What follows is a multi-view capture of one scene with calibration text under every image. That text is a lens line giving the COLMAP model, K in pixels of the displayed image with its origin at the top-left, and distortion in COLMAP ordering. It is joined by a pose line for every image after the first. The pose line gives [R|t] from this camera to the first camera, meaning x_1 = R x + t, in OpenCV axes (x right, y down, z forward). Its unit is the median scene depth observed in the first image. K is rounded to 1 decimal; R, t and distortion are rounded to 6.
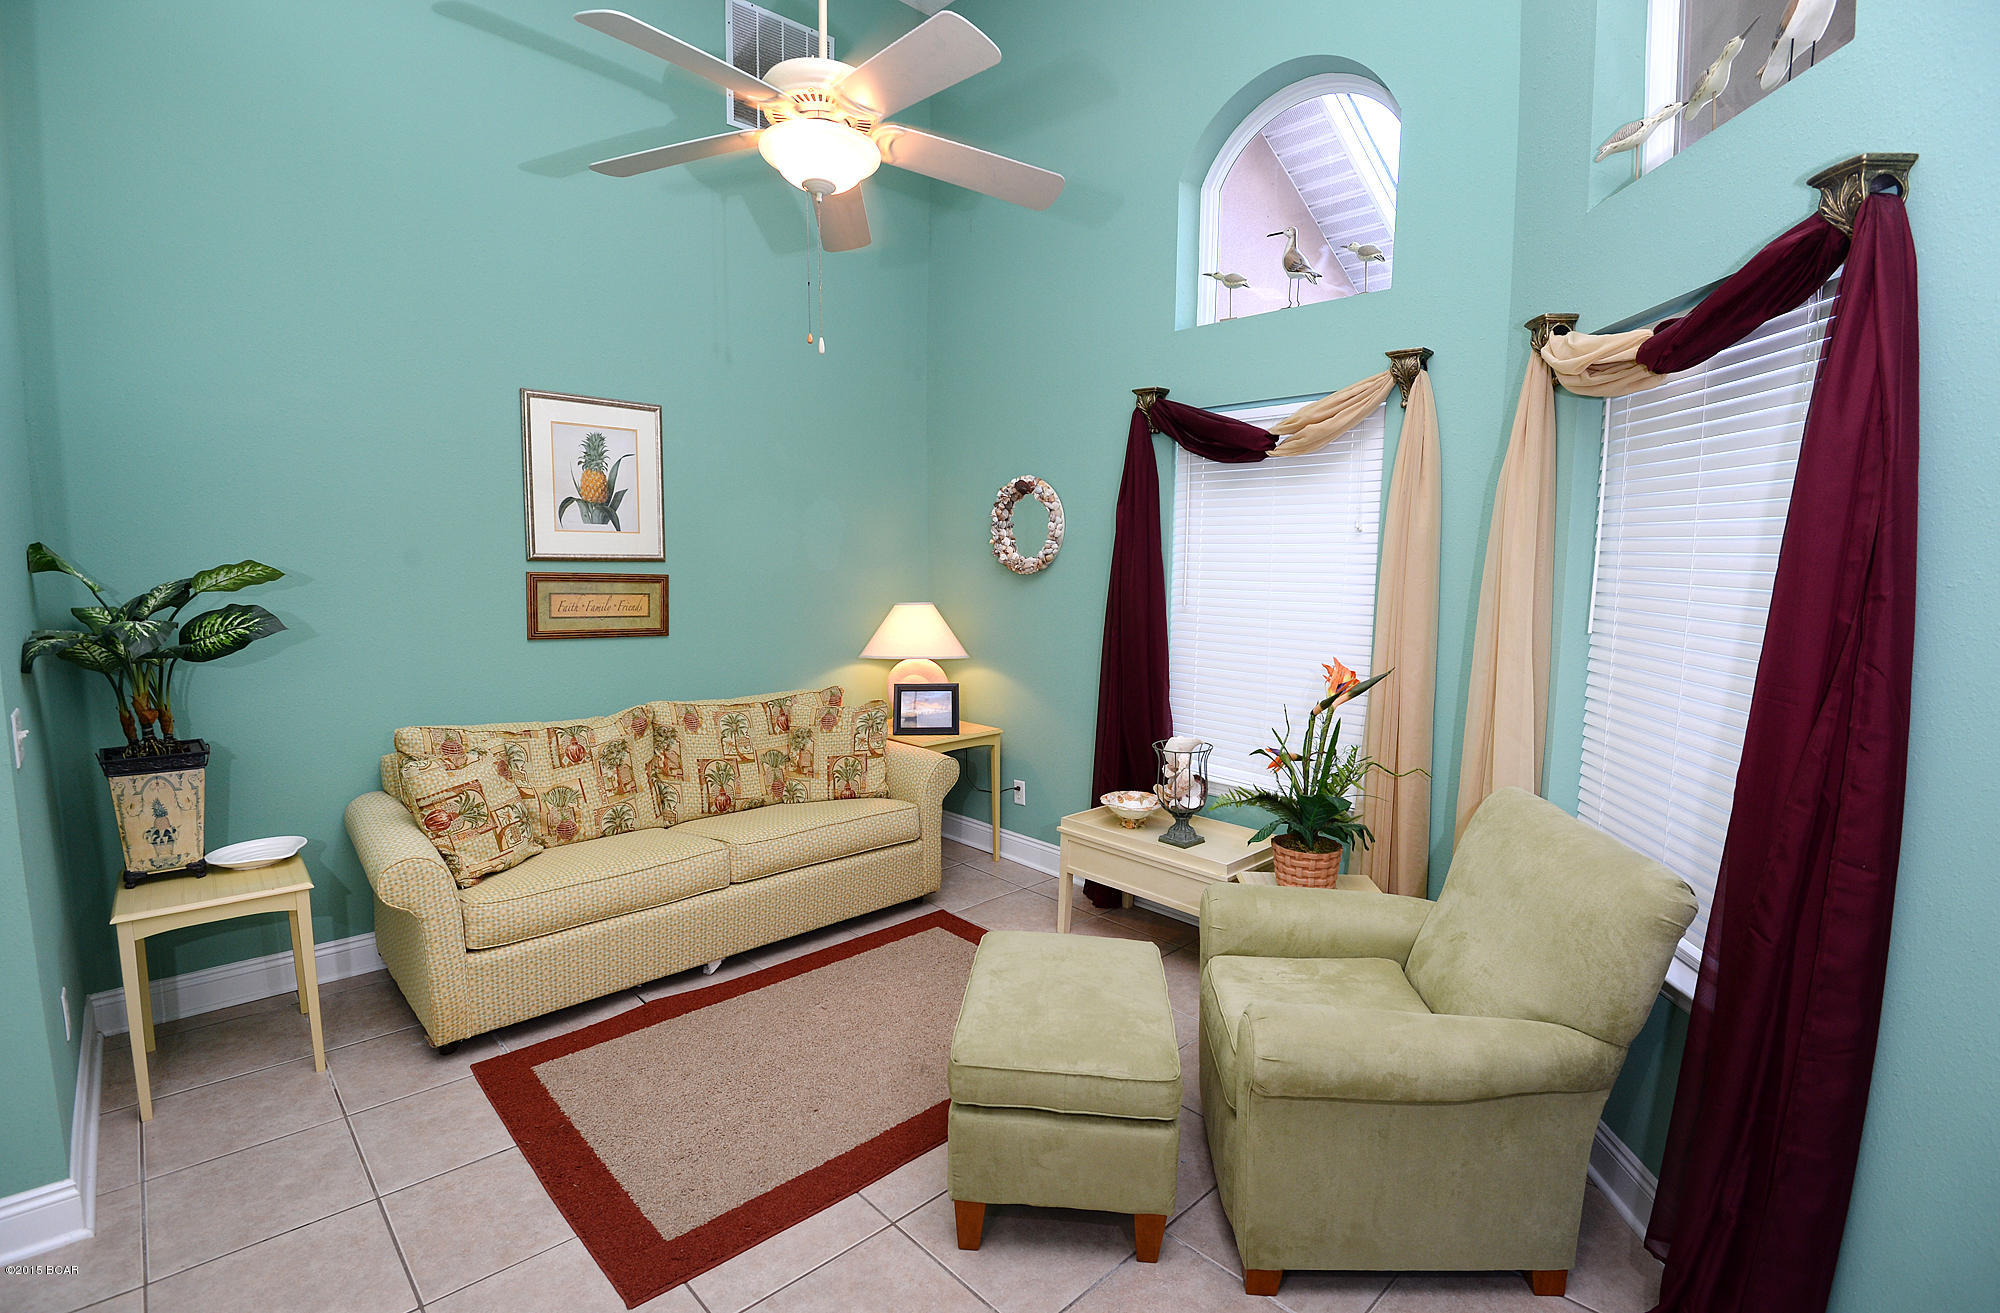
lens RADIAL K [[906.4, 0, 1001.3], [0, 906.4, 662.2], [0, 0, 1]] dist [-0.024167, -0.000307]
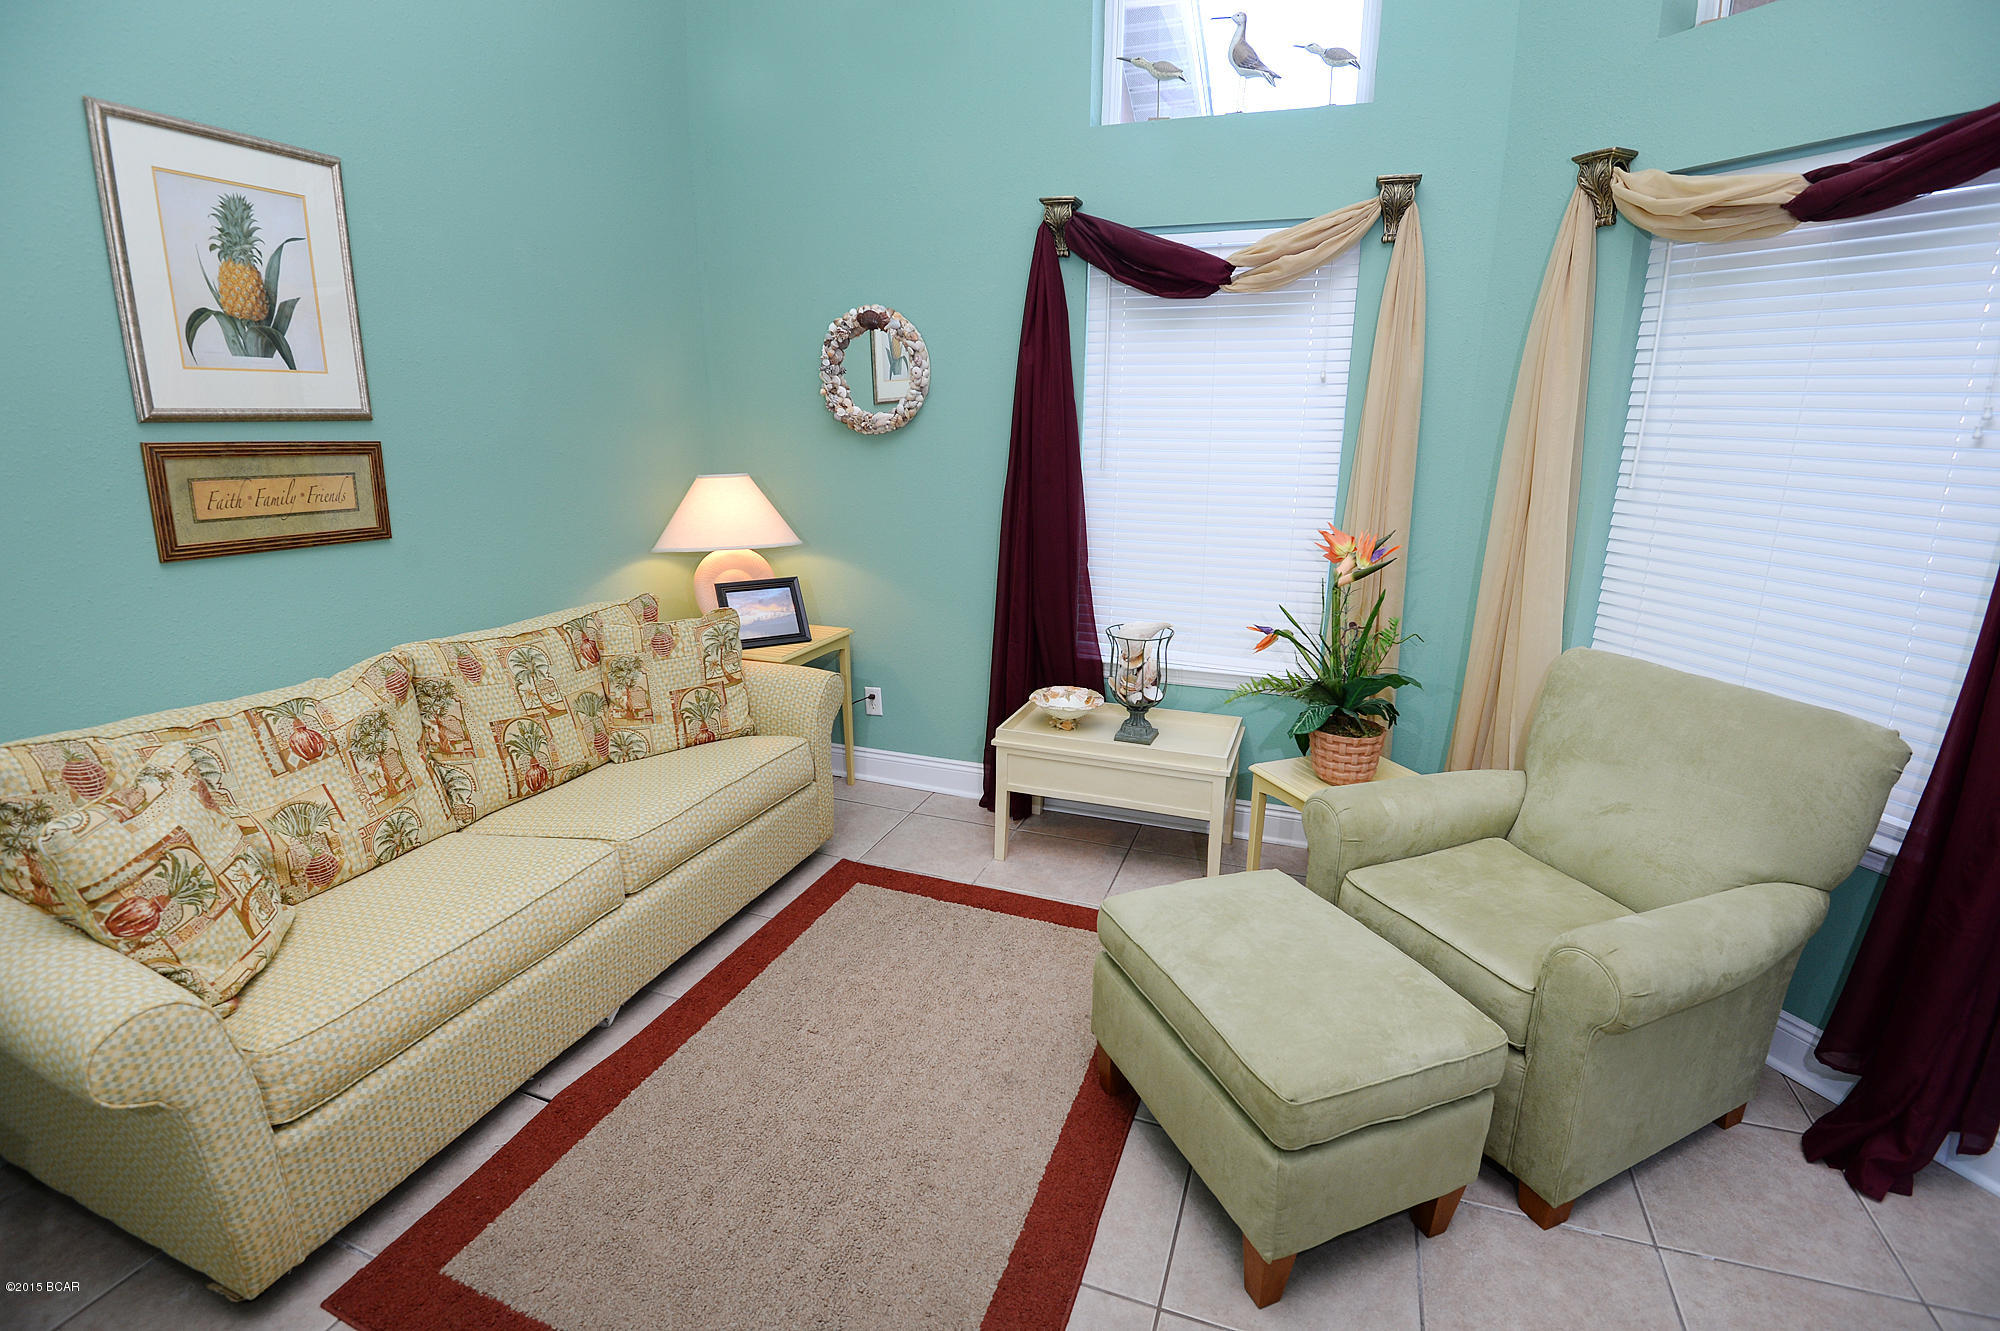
lens RADIAL K [[917.4, 0, 1007.2], [0, 917.4, 663.0], [0, 0, 1]] dist [-0.031929, -0.004857]
pose [[0.899994, -0.114146, 0.420692, -0.277558], [0.051402, 0.986163, 0.157611, -0.022741], [-0.432861, -0.120224, 0.893408, 0.246410]]
